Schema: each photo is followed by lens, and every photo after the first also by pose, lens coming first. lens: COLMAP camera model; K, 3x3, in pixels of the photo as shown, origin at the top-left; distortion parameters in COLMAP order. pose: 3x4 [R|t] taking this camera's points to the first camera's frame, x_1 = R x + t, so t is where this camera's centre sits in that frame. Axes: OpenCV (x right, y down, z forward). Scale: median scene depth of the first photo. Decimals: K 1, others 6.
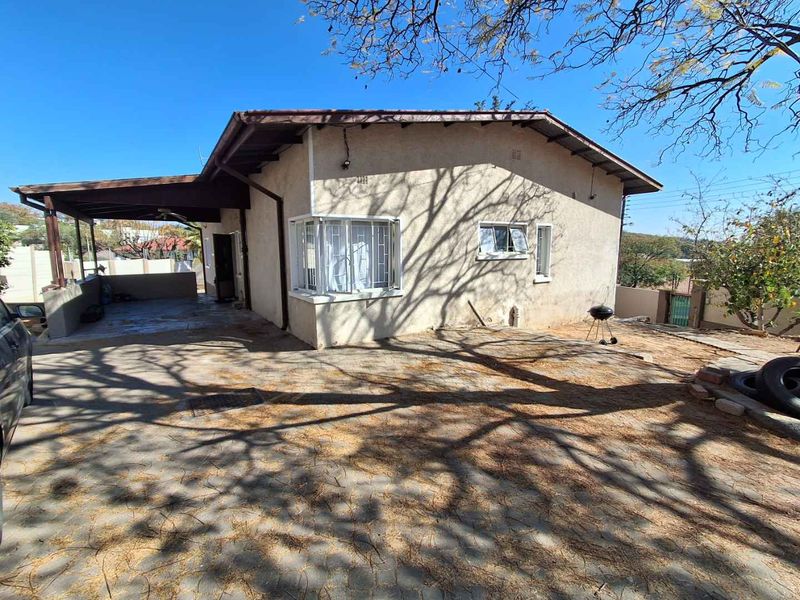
lens RADIAL K [[376.3, 0, 400.0], [0, 376.3, 300.0], [0, 0, 1]] dist [0.003718, 0.001672]
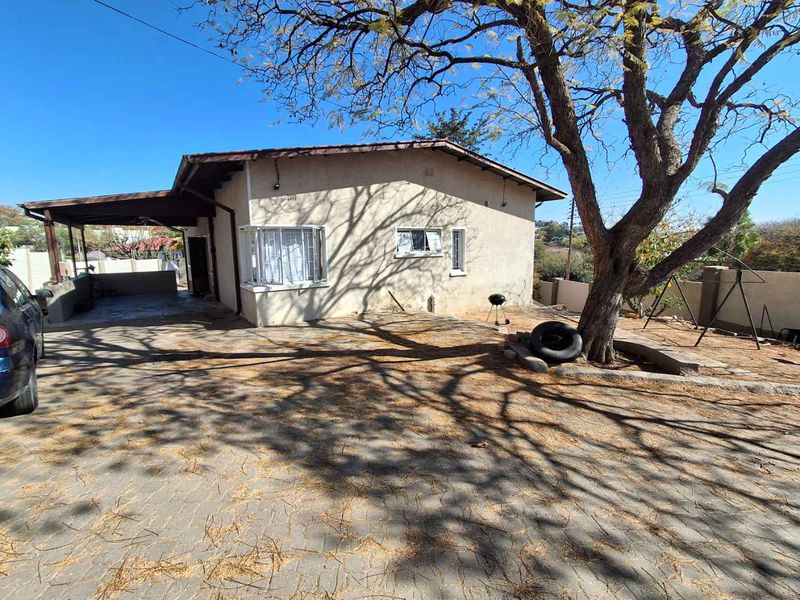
lens RADIAL K [[376.3, 0, 400.0], [0, 376.3, 300.0], [0, 0, 1]] dist [0.003718, 0.001672]
pose [[0.999860, -0.009576, 0.013746, 0.230587], [0.009494, 0.999937, 0.006018, 0.028769], [-0.013803, -0.005887, 0.999887, -0.285597]]
